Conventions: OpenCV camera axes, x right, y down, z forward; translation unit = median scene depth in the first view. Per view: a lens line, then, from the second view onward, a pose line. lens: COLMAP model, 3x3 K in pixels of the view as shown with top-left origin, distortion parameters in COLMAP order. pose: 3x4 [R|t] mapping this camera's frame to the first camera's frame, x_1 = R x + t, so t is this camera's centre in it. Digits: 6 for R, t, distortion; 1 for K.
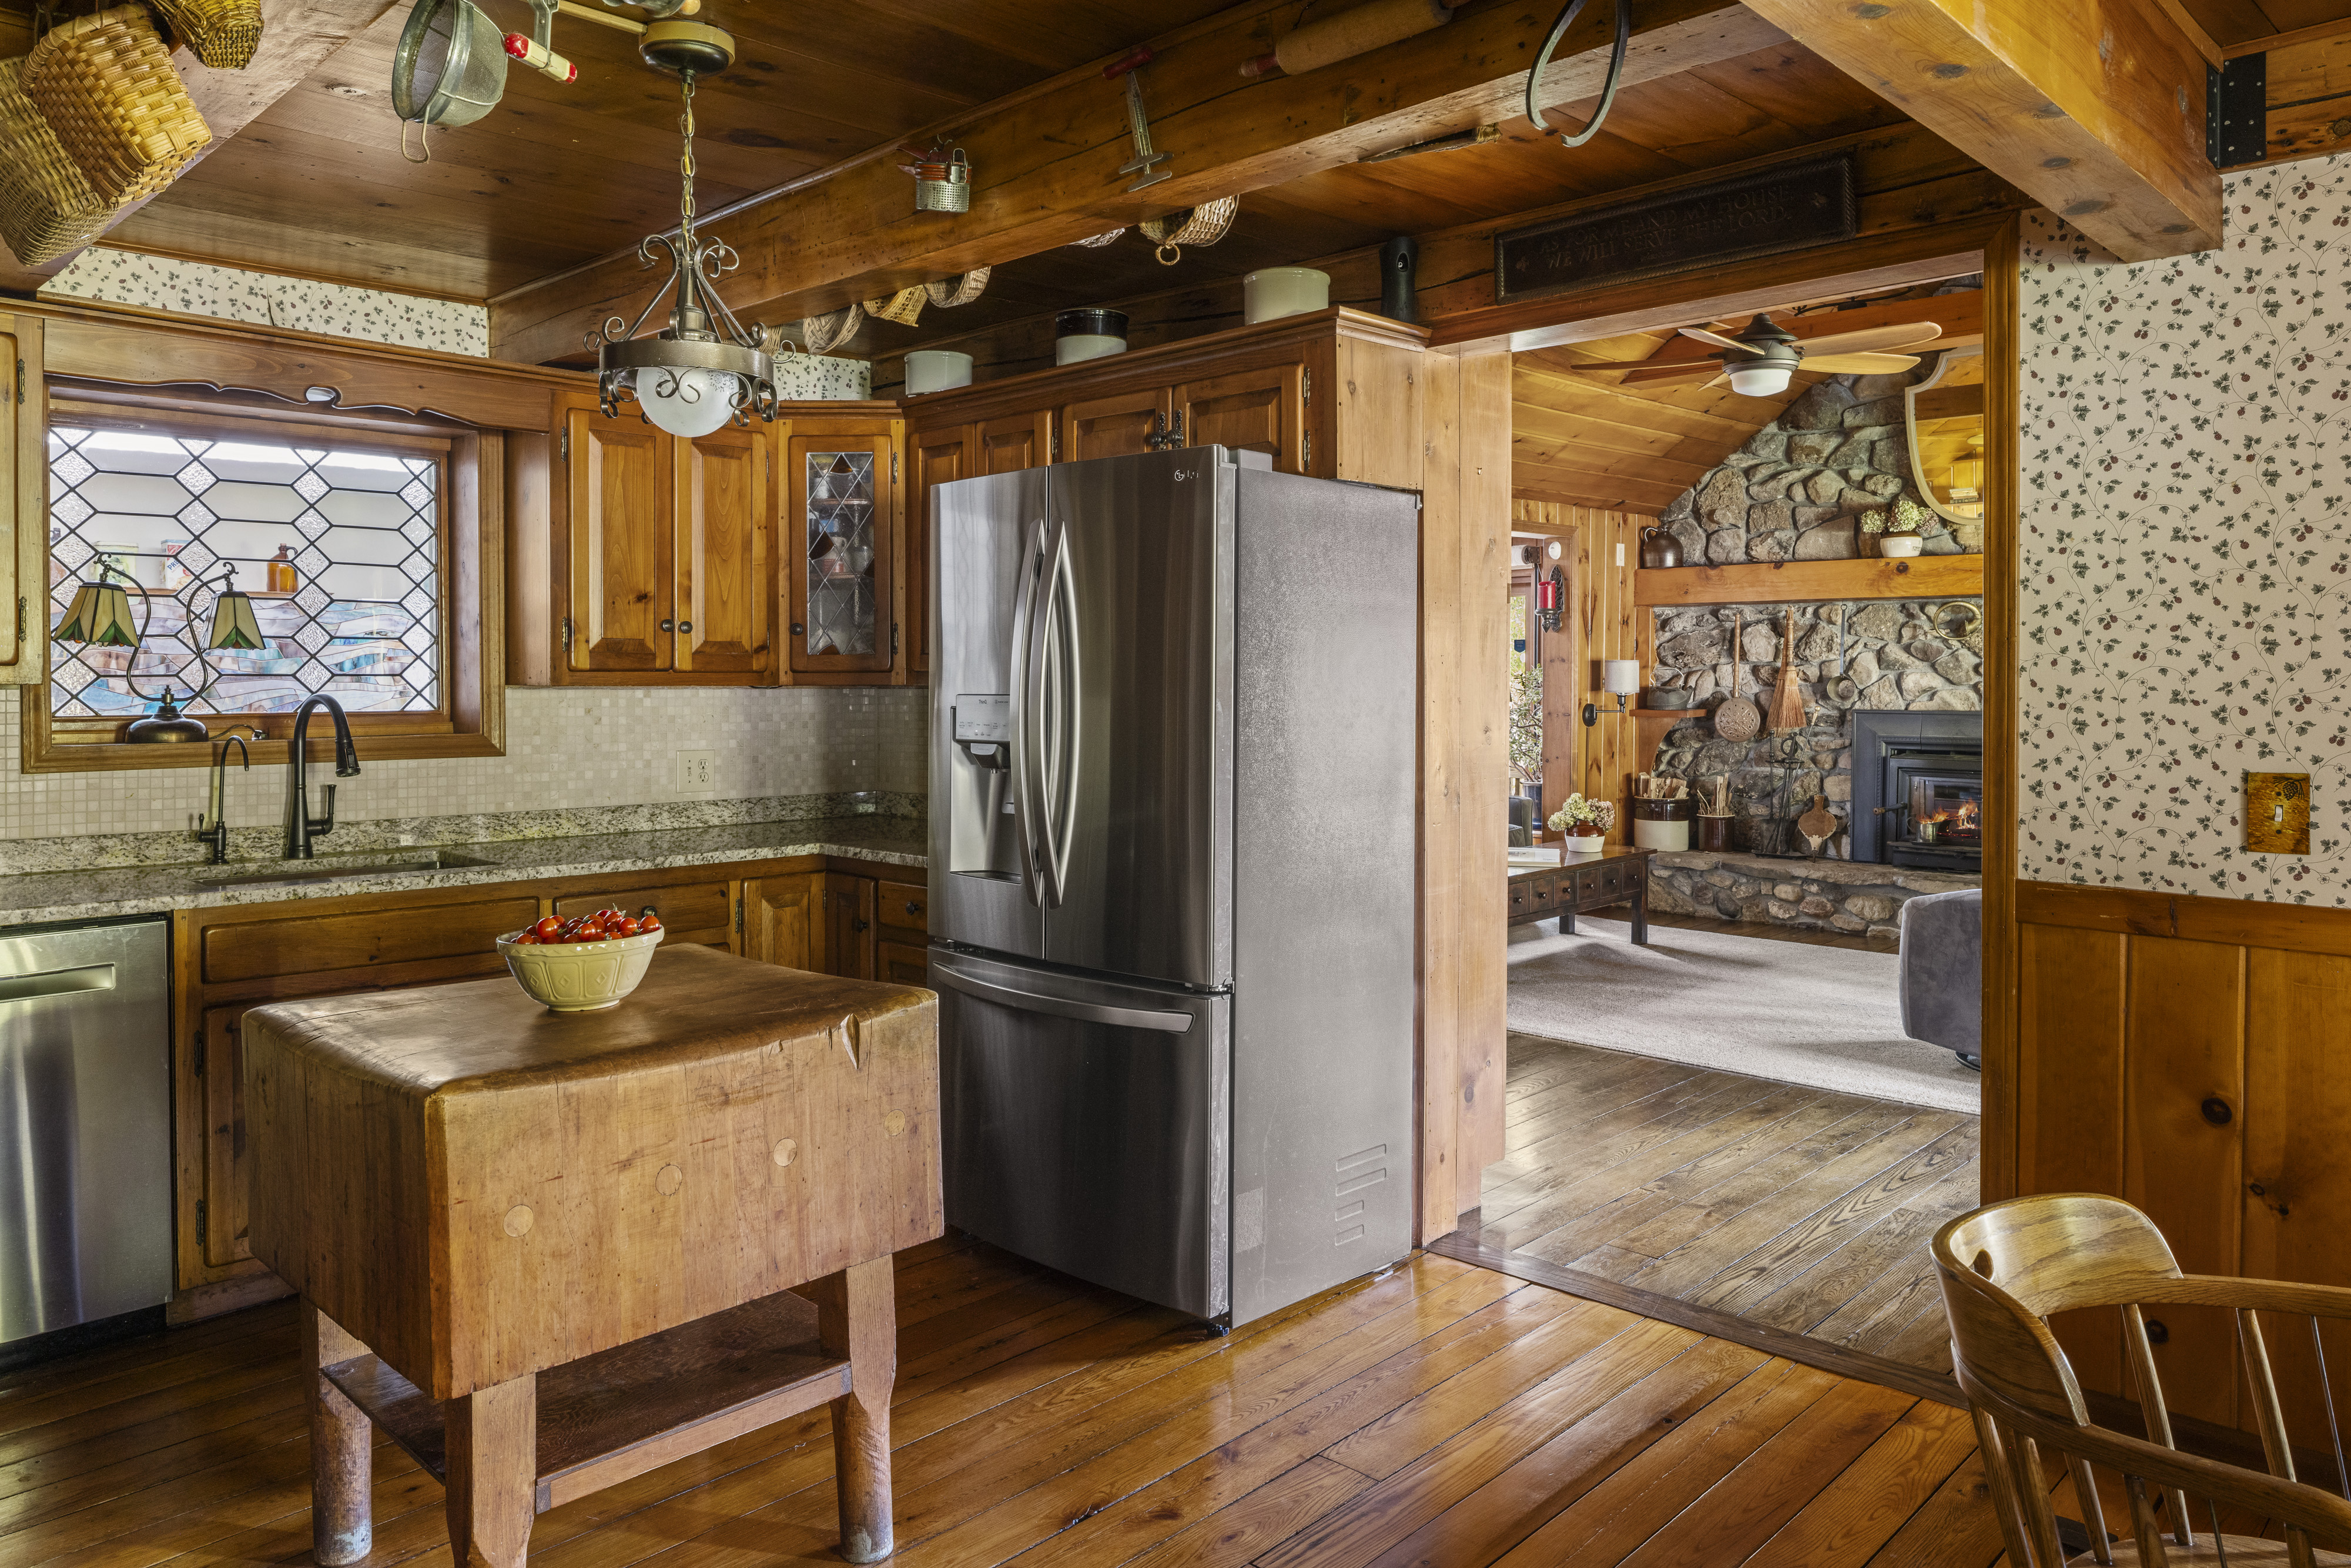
lens RADIAL K [[1587.8, 0, 1155.9], [0, 1587.8, 691.7], [0, 0, 1]] dist [-0.010515, 0.001985]
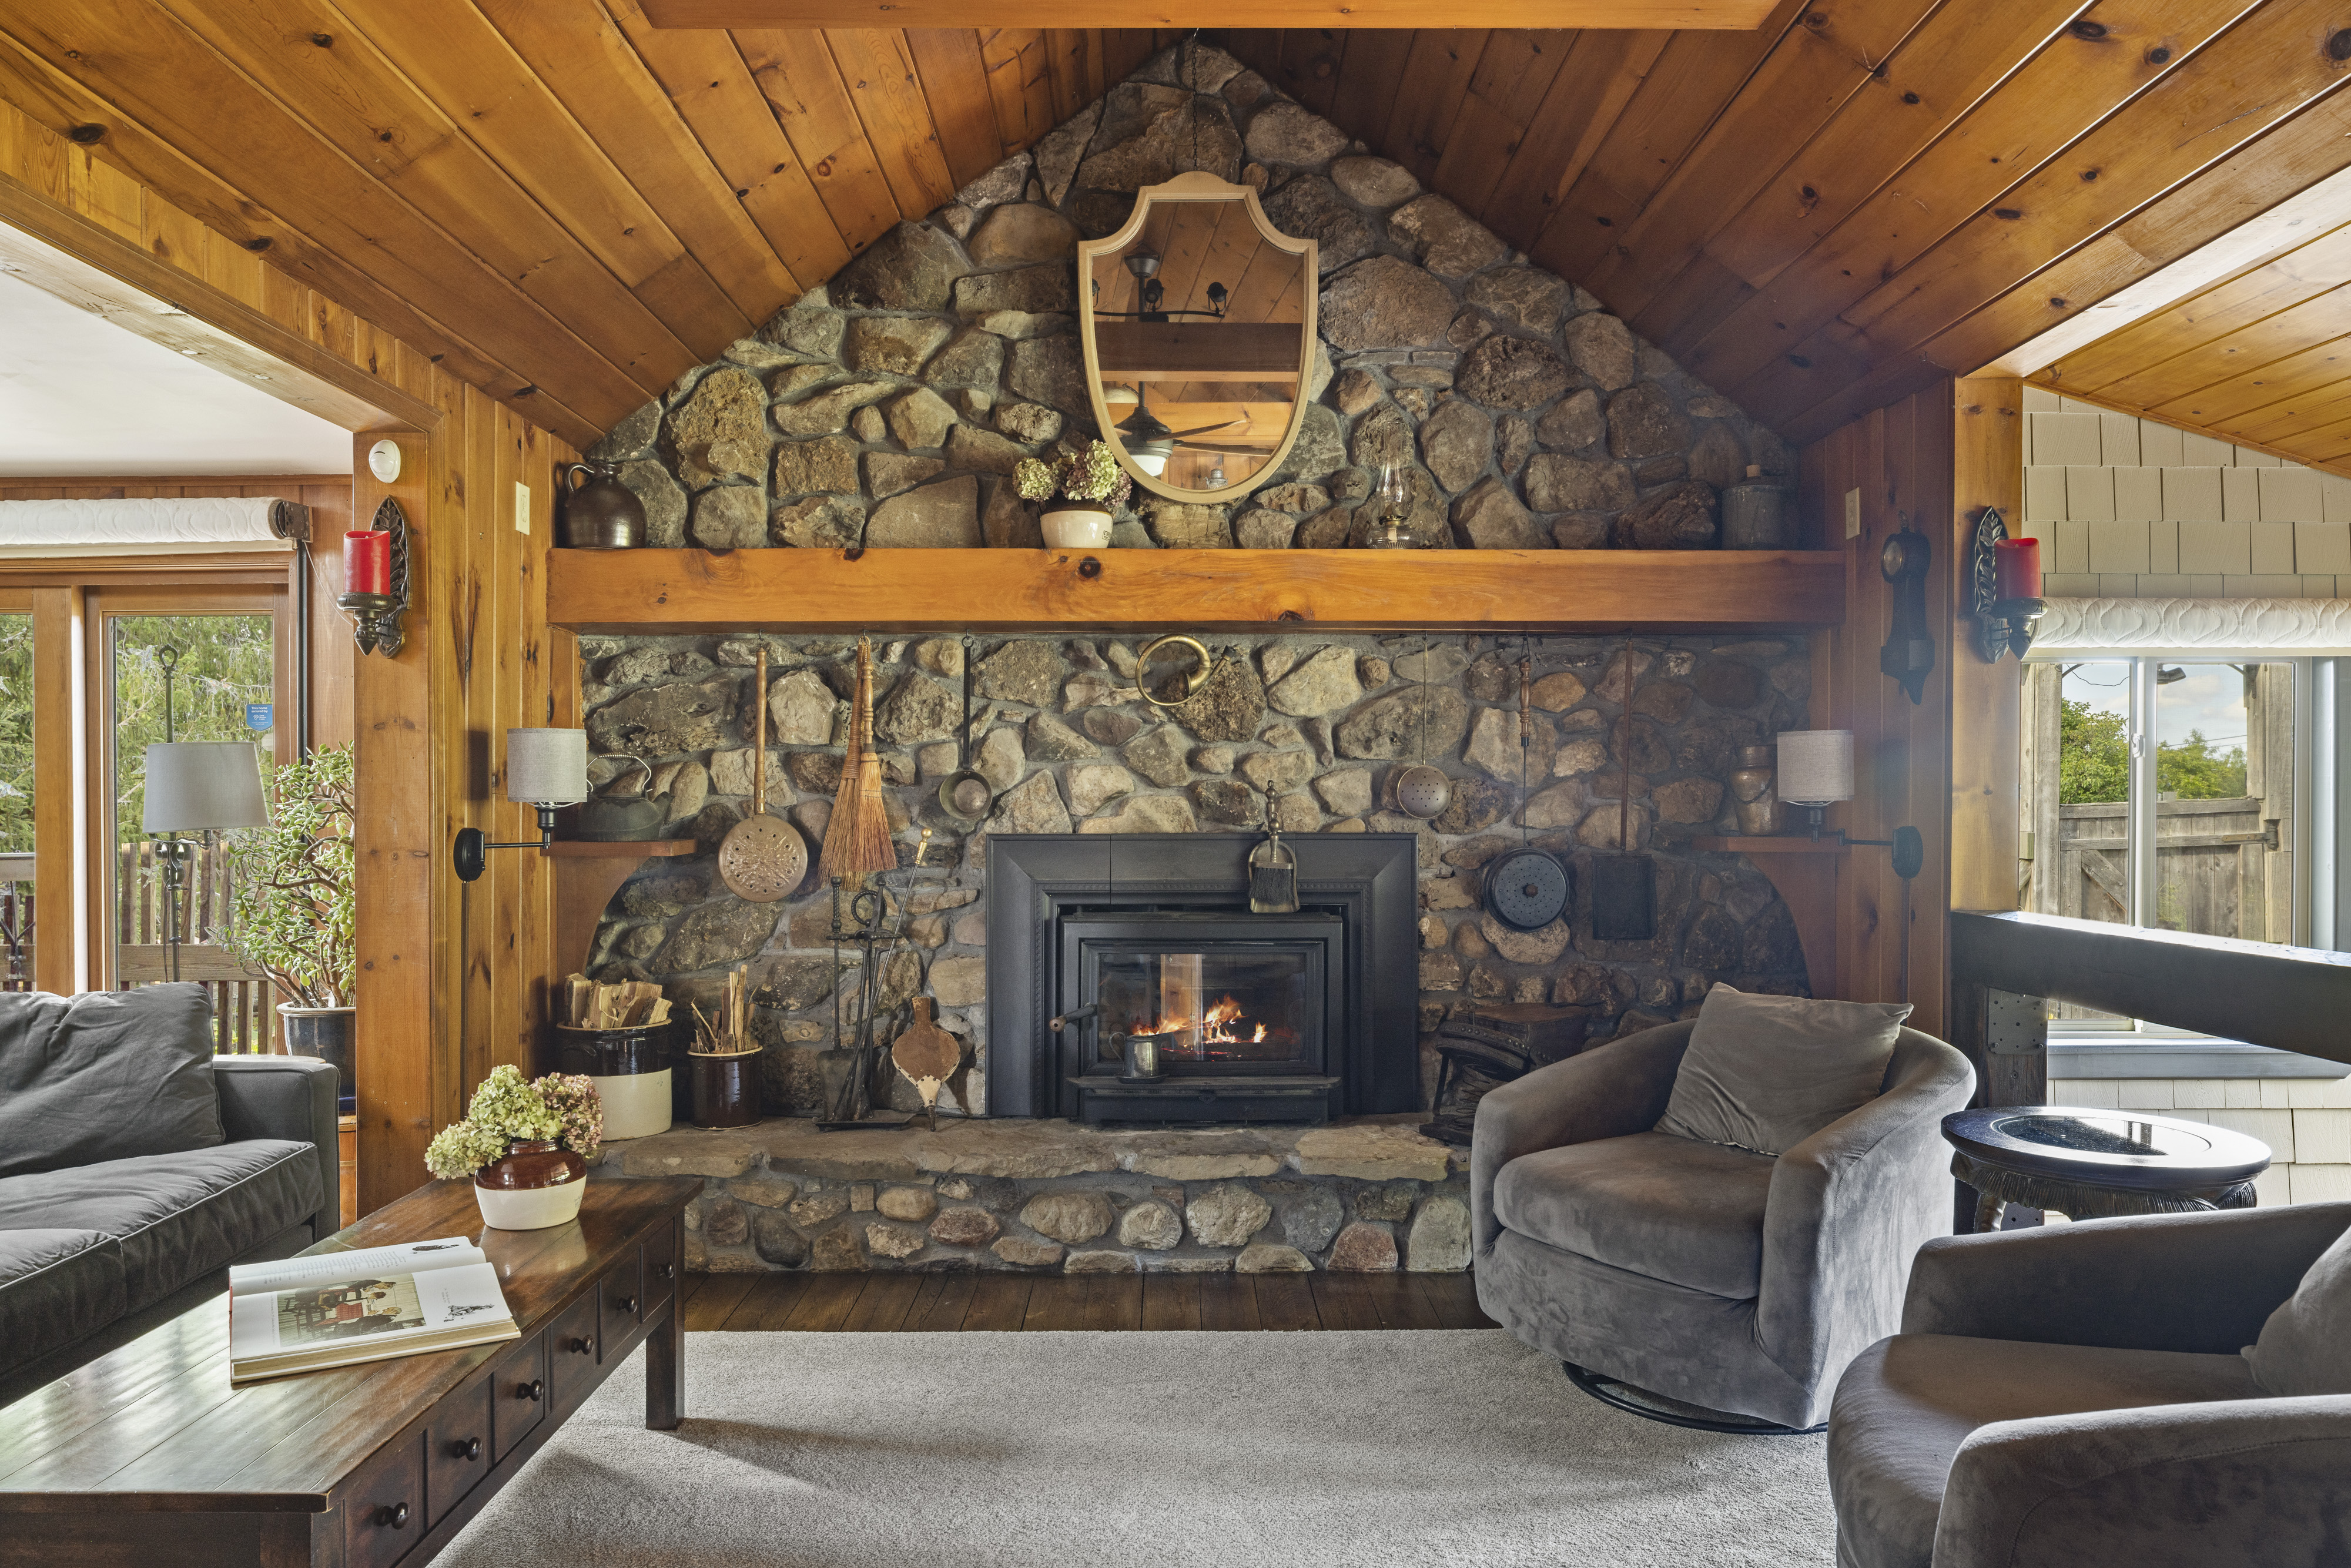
lens RADIAL K [[1587.8, 0, 1174.0], [0, 1587.8, 829.3], [0, 0, 1]] dist [-0.010515, 0.001985]
pose [[0.707807, -0.008989, 0.706349, 0.116039], [0.011437, 0.999934, 0.001265, 0.010632], [-0.706314, 0.007183, 0.707863, 0.627689]]
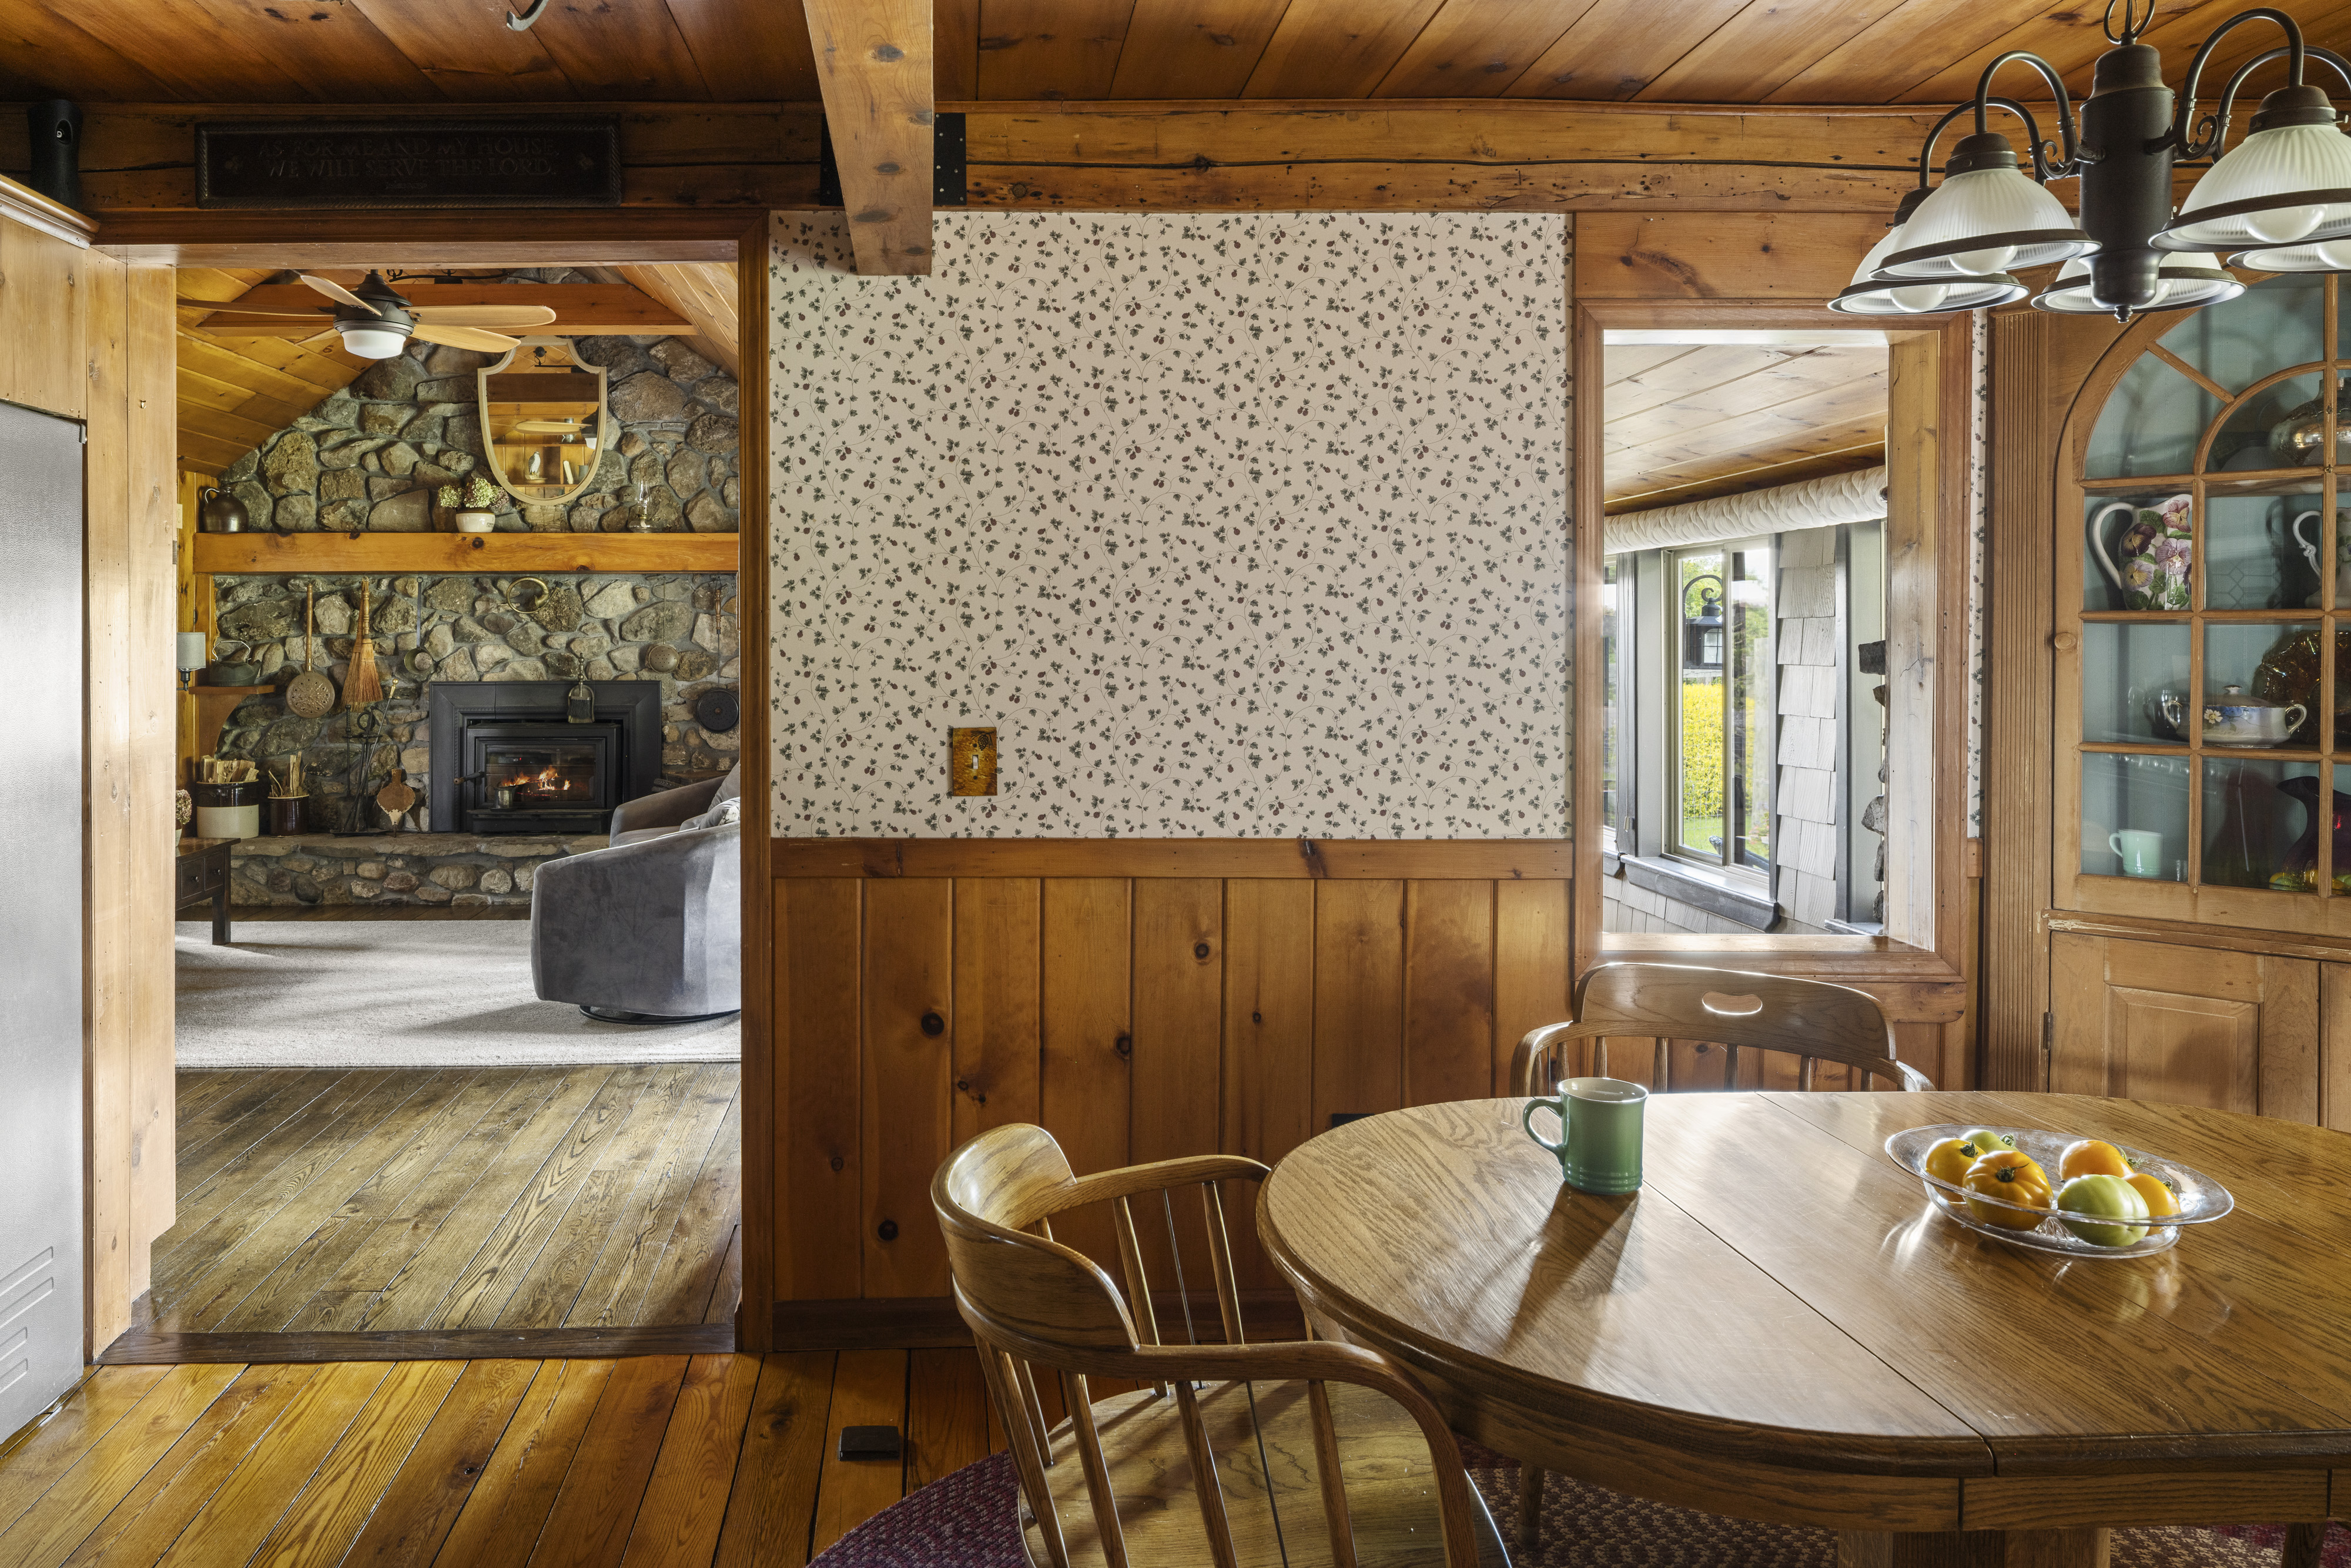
lens RADIAL K [[1587.8, 0, 972.2], [0, 1587.8, 646.0], [0, 0, 1]] dist [-0.010515, 0.001985]
pose [[0.698199, -0.004600, 0.715889, -0.043707], [0.013020, 0.999896, -0.006274, -0.000616], [-0.715785, 0.013701, 0.698186, 0.055490]]
